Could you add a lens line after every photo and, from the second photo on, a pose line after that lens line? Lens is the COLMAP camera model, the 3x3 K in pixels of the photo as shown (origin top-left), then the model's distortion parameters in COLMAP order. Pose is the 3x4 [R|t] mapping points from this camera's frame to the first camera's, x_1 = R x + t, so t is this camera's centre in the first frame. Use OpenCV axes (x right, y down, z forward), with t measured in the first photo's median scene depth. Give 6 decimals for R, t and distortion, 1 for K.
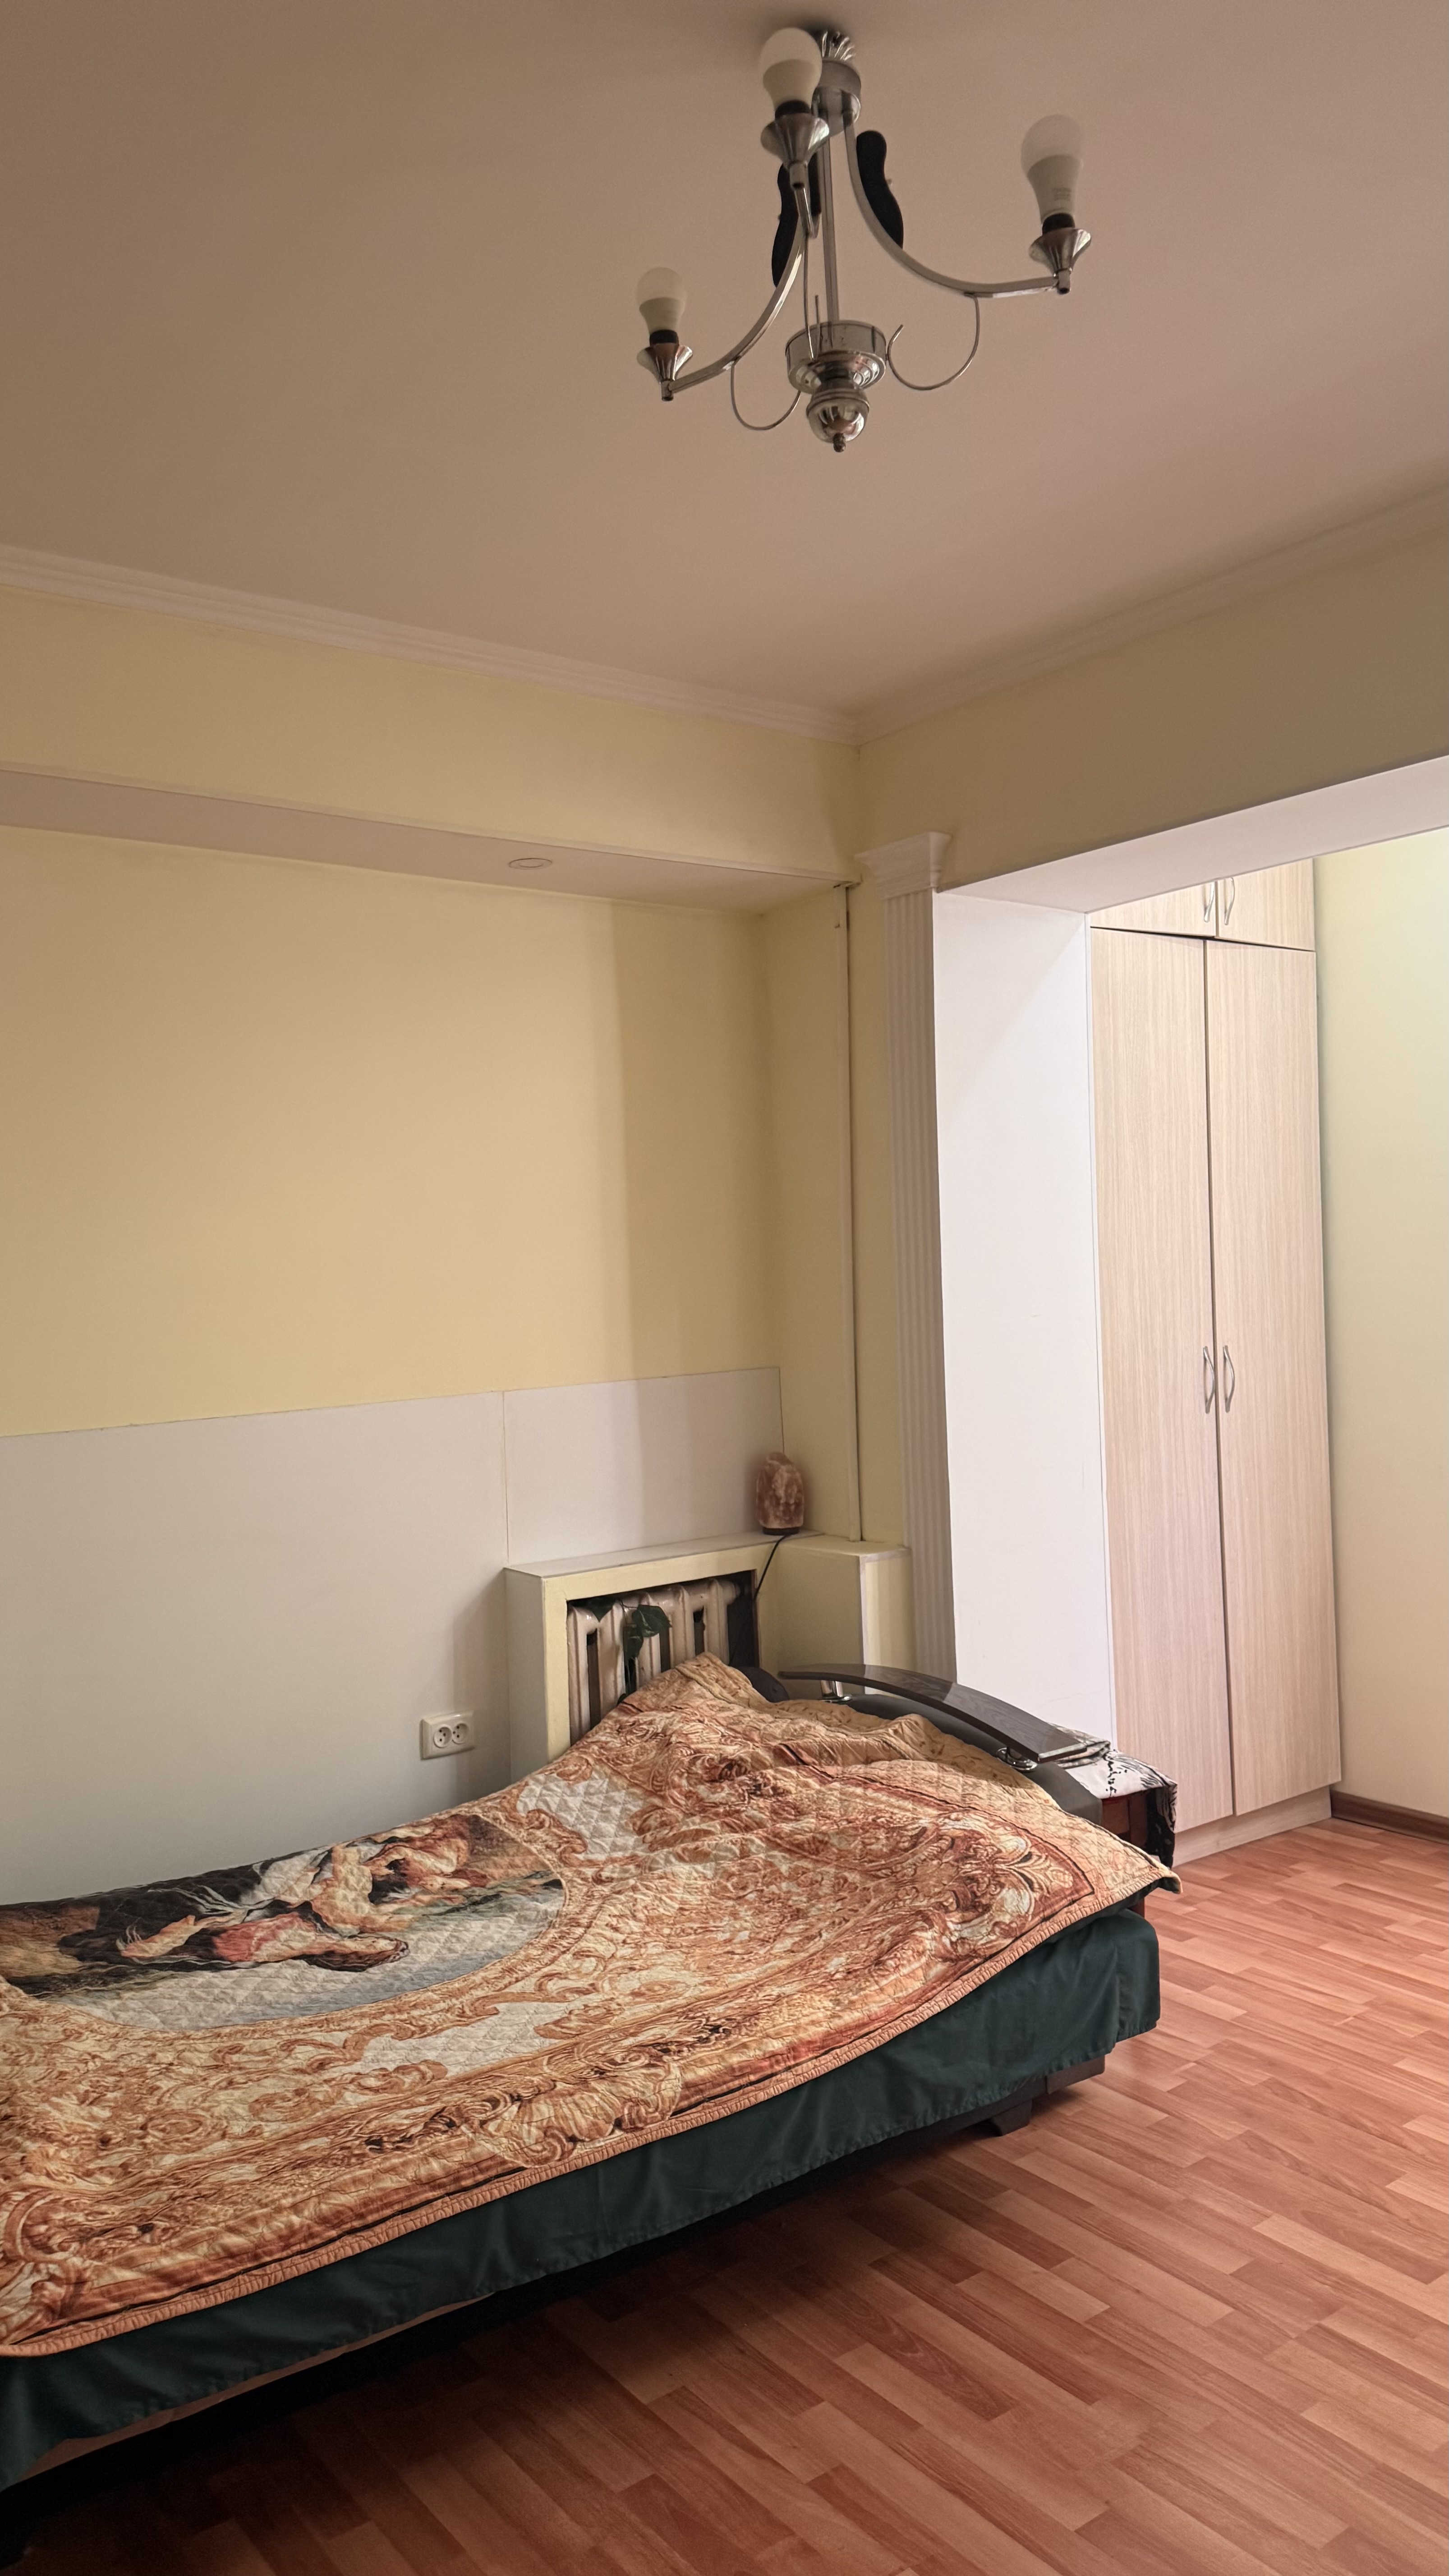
lens RADIAL K [[1808.5, 0, 718.0], [0, 1808.5, 1298.1], [0, 0, 1]] dist [0.102320, -0.169183]
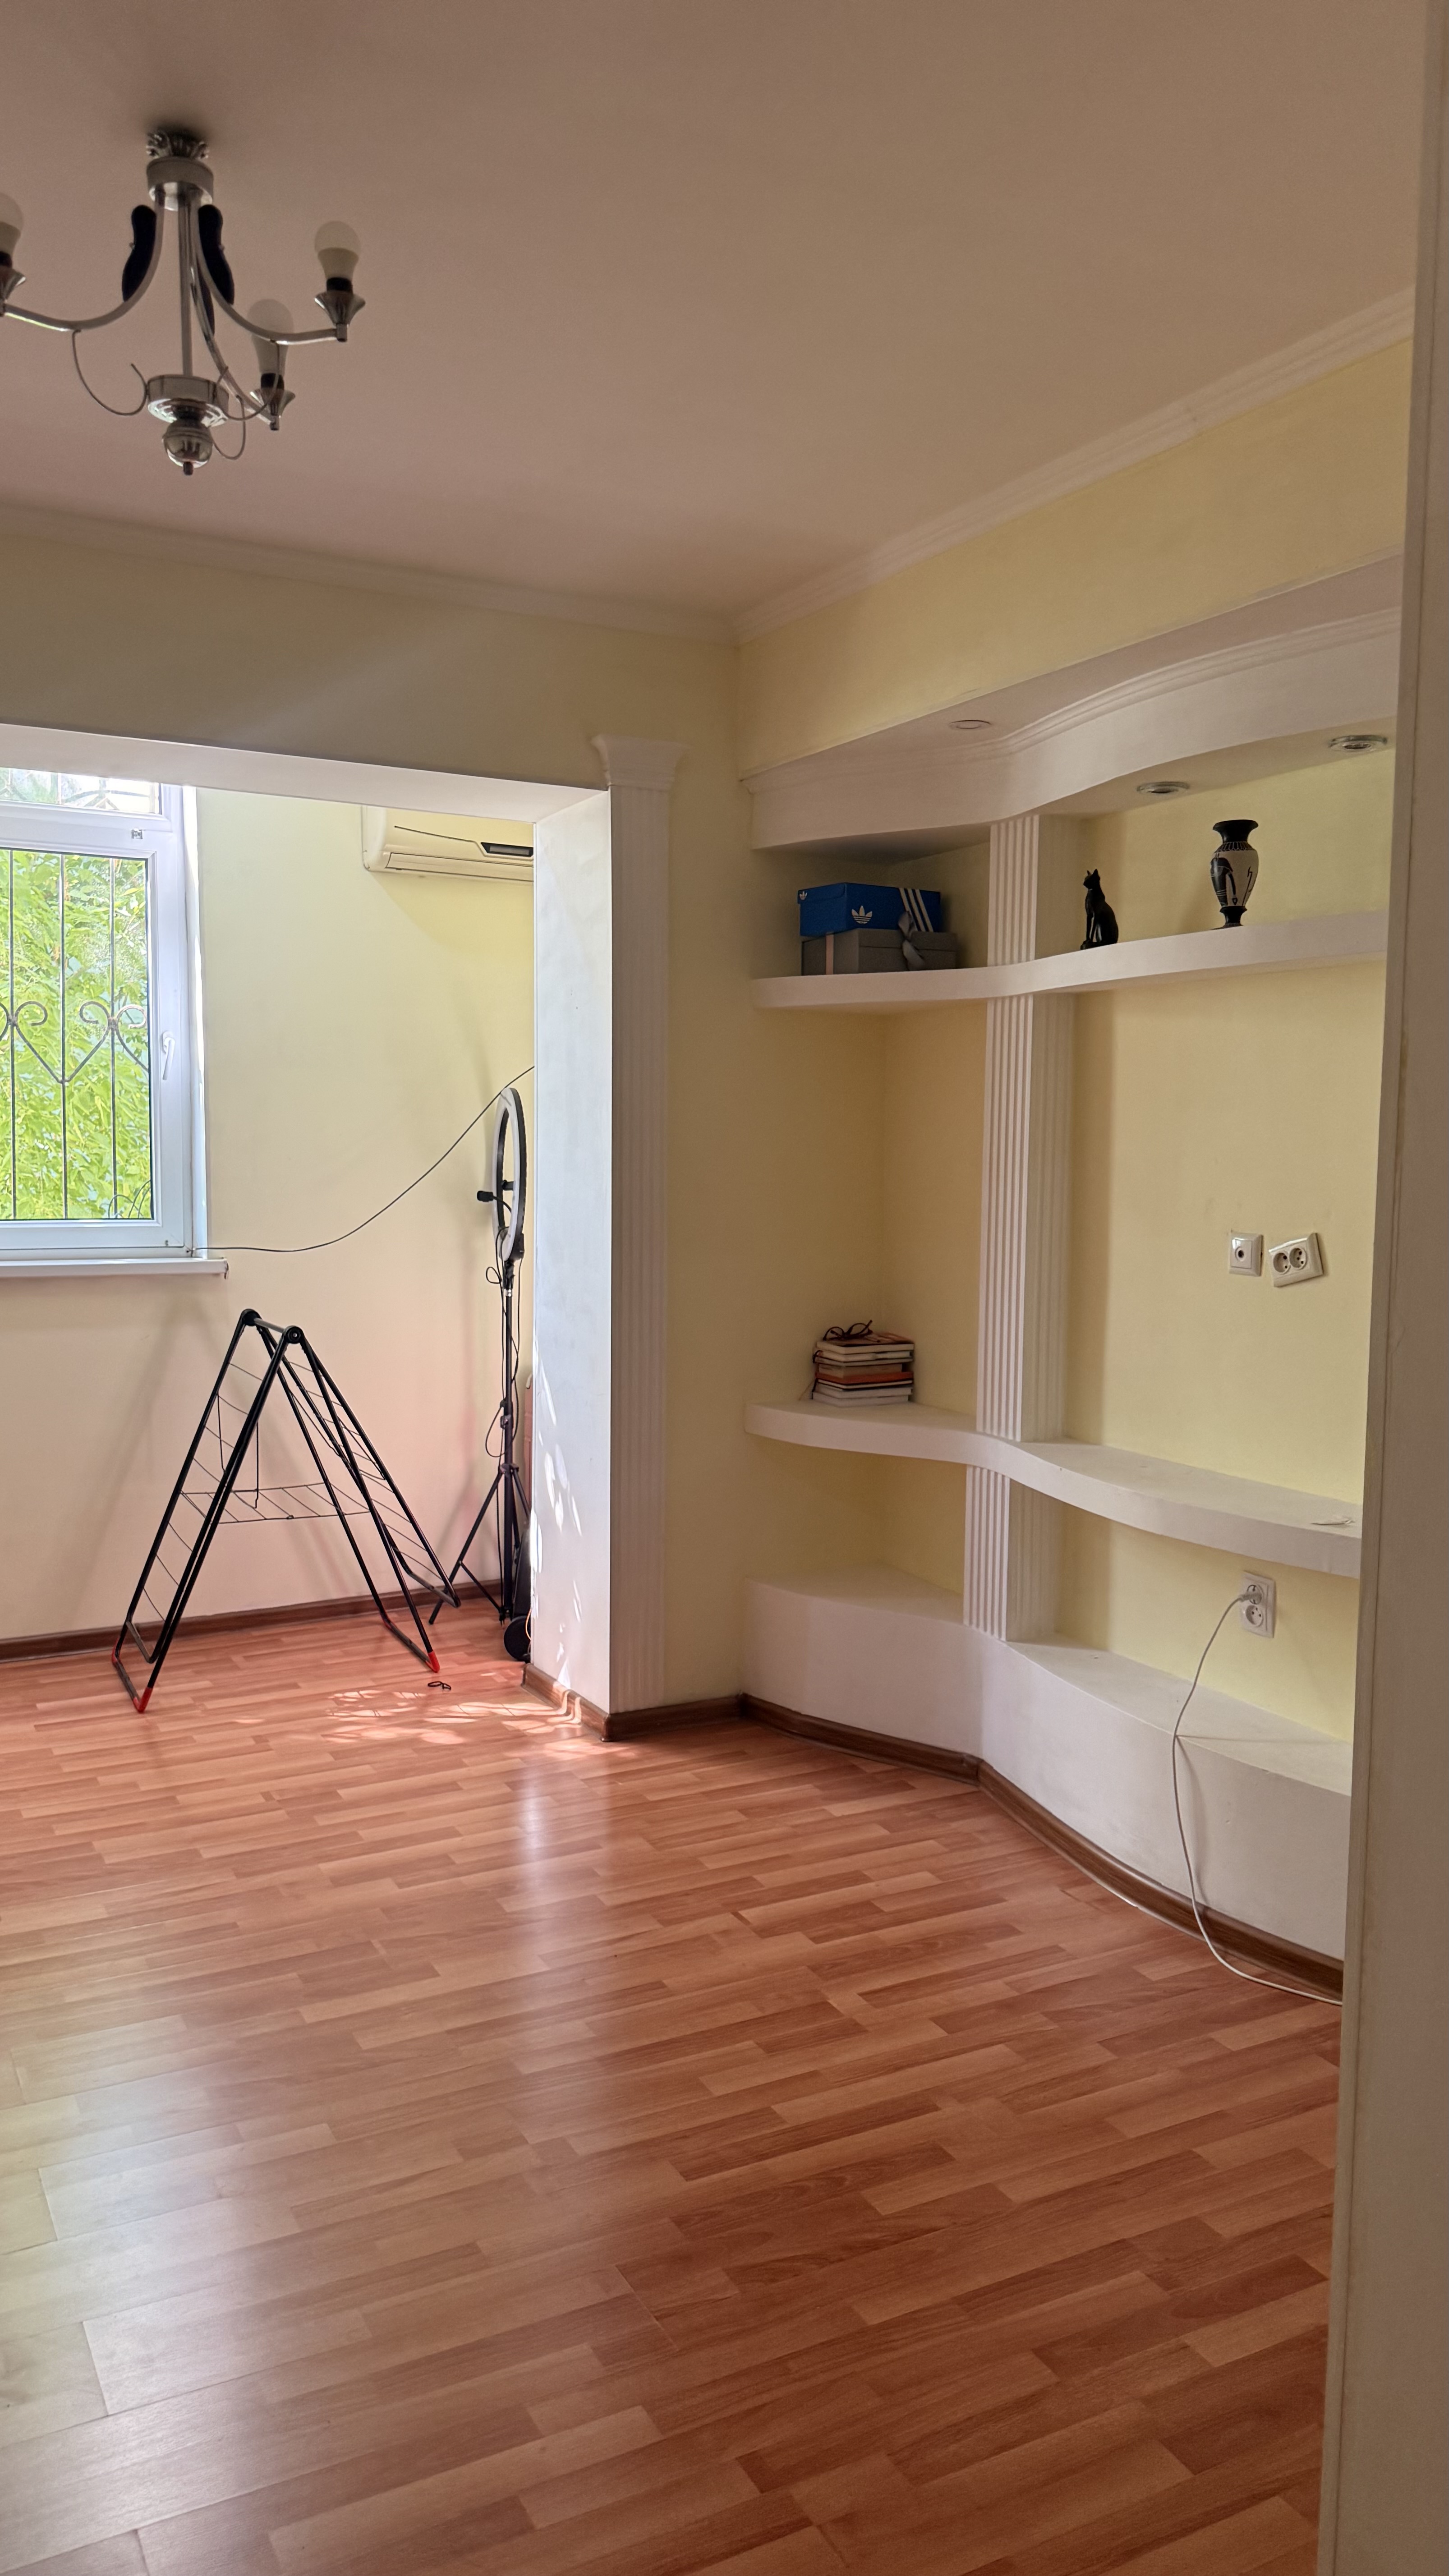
lens RADIAL K [[1808.5, 0, 718.0], [0, 1808.5, 1298.1], [0, 0, 1]] dist [0.102320, -0.169183]
pose [[0.155172, -0.046826, 0.986777, -0.735154], [0.001623, 0.998887, 0.047145, 0.032402], [-0.987886, -0.005714, 0.155076, 0.274585]]
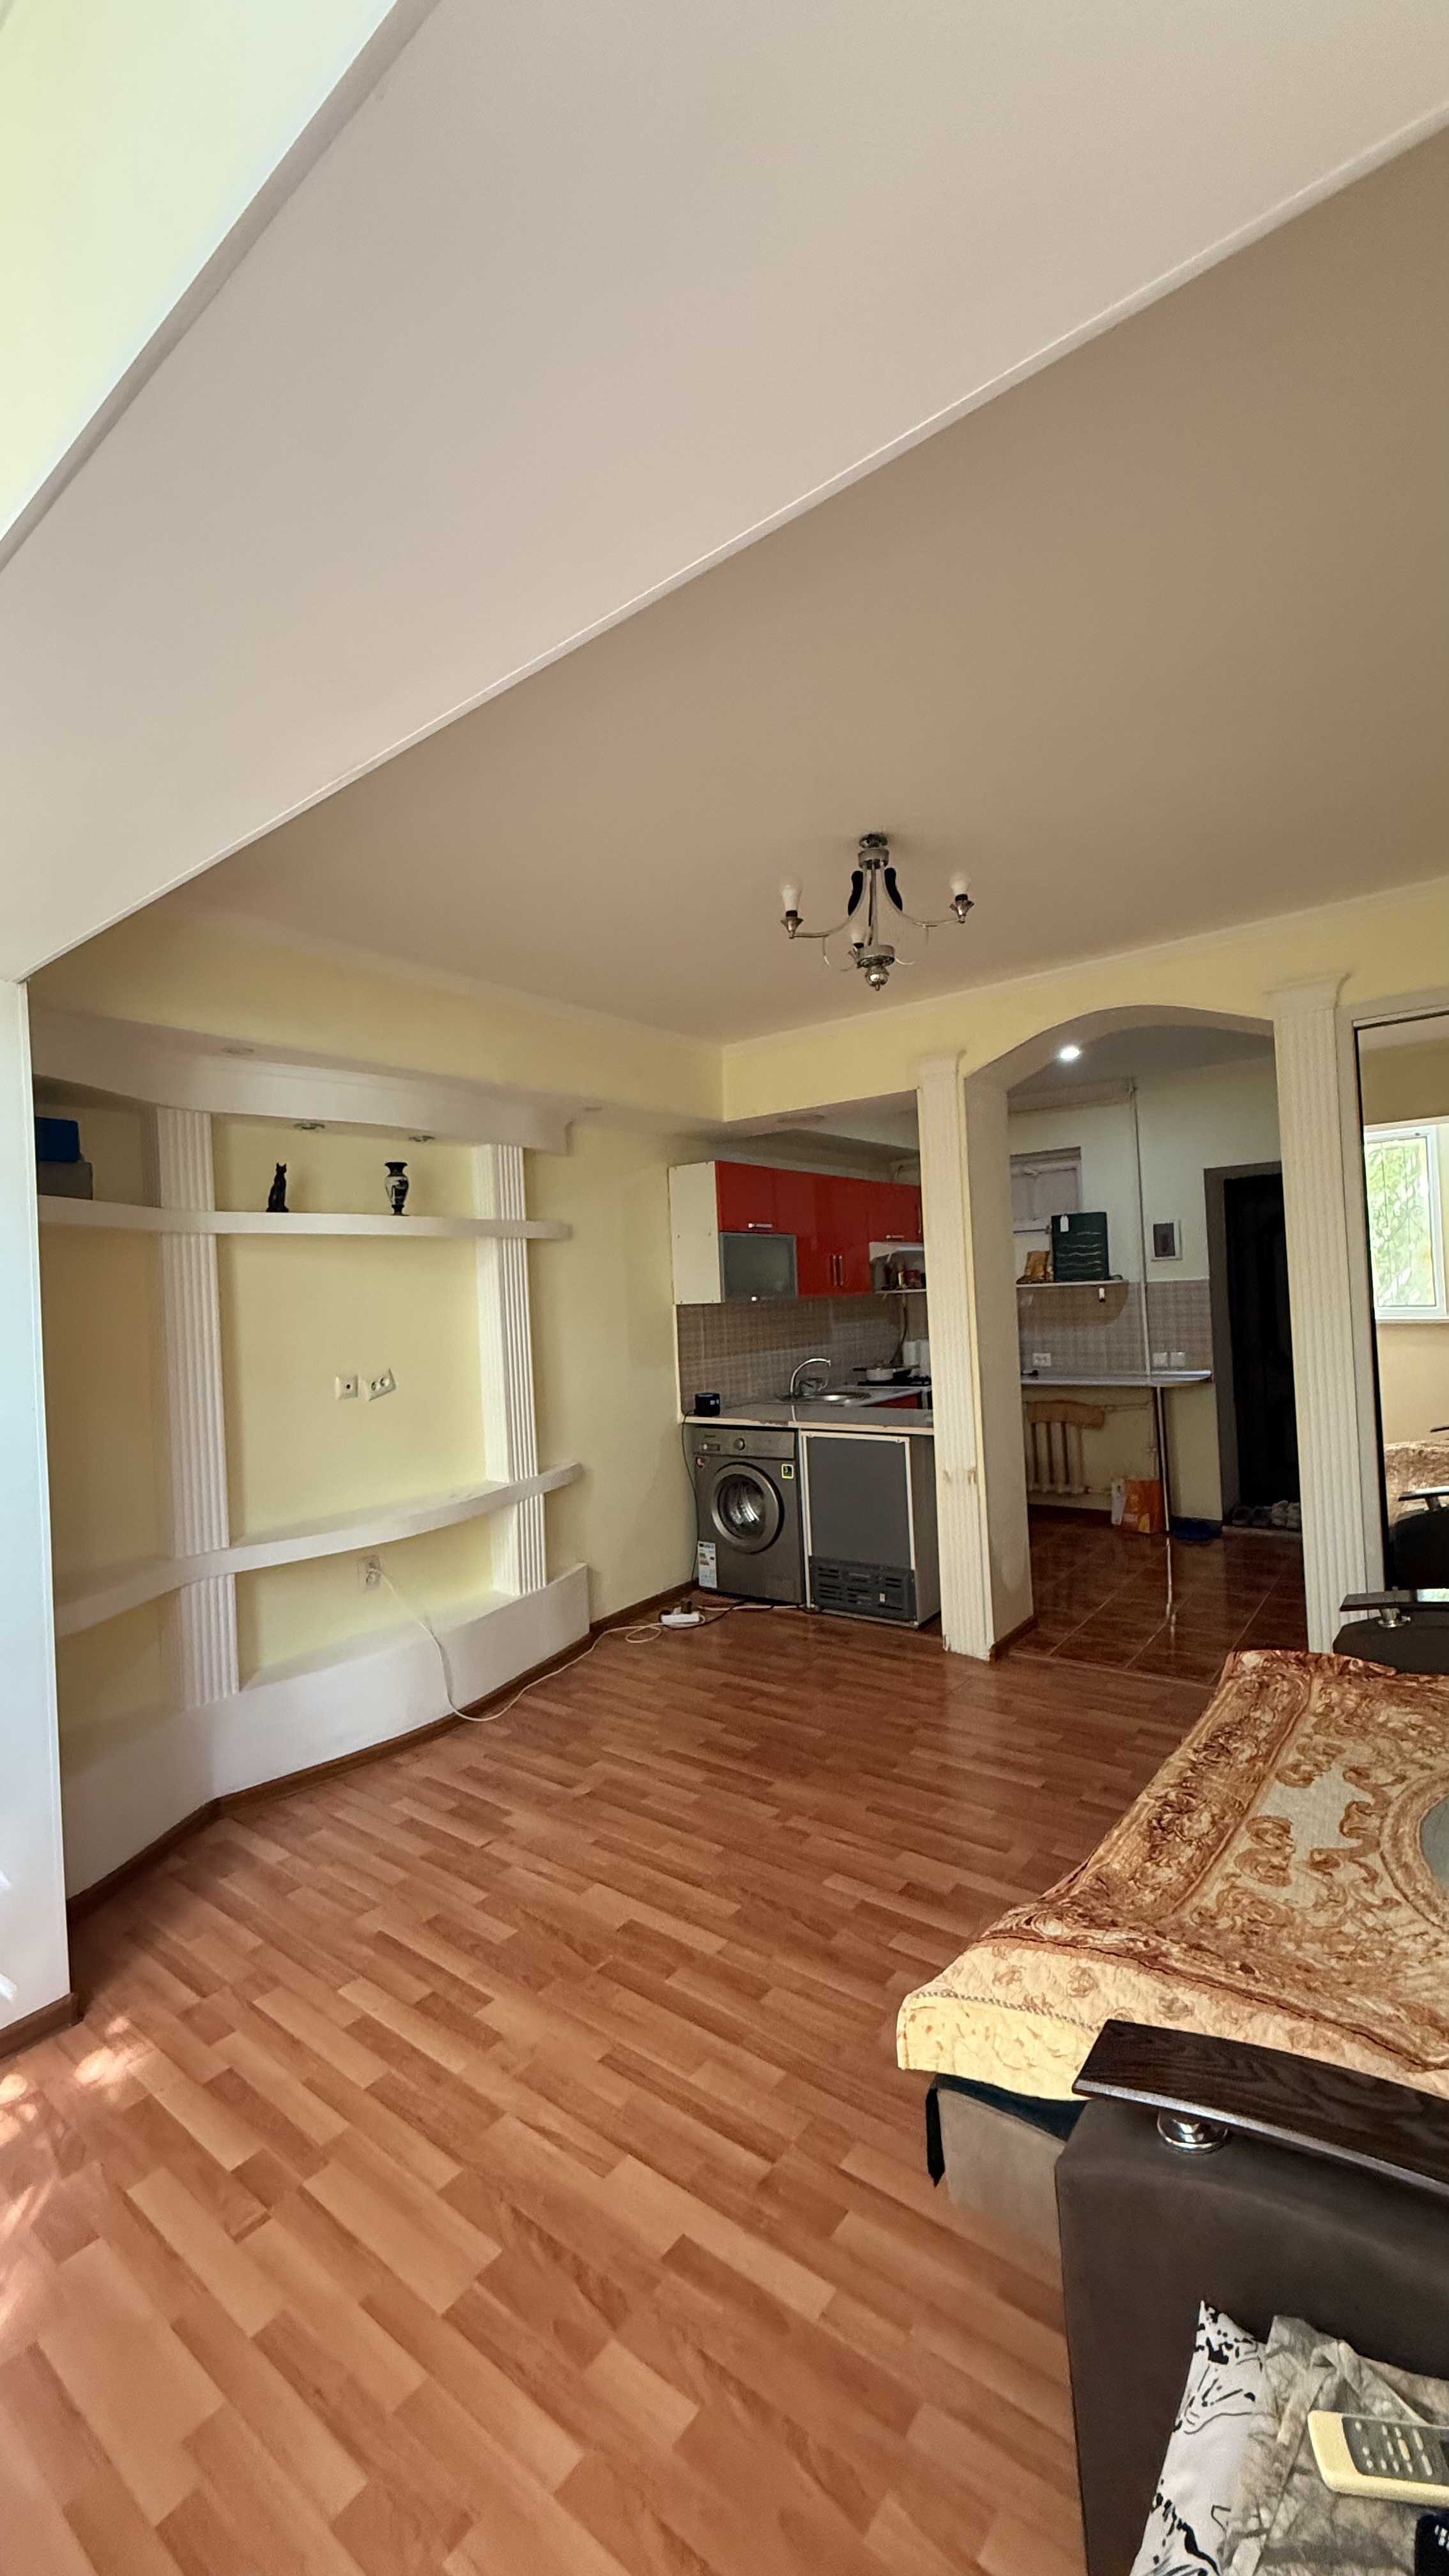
lens RADIAL K [[1022.8, 0, 720.3], [0, 1022.8, 1284.9], [0, 0, 1]] dist [-0.003454, -0.000618]
pose [[-0.961955, 0.083686, -0.260077, 0.441713], [0.081349, 0.996490, 0.019758, -0.054968], [0.260818, -0.002150, -0.965386, 1.490394]]
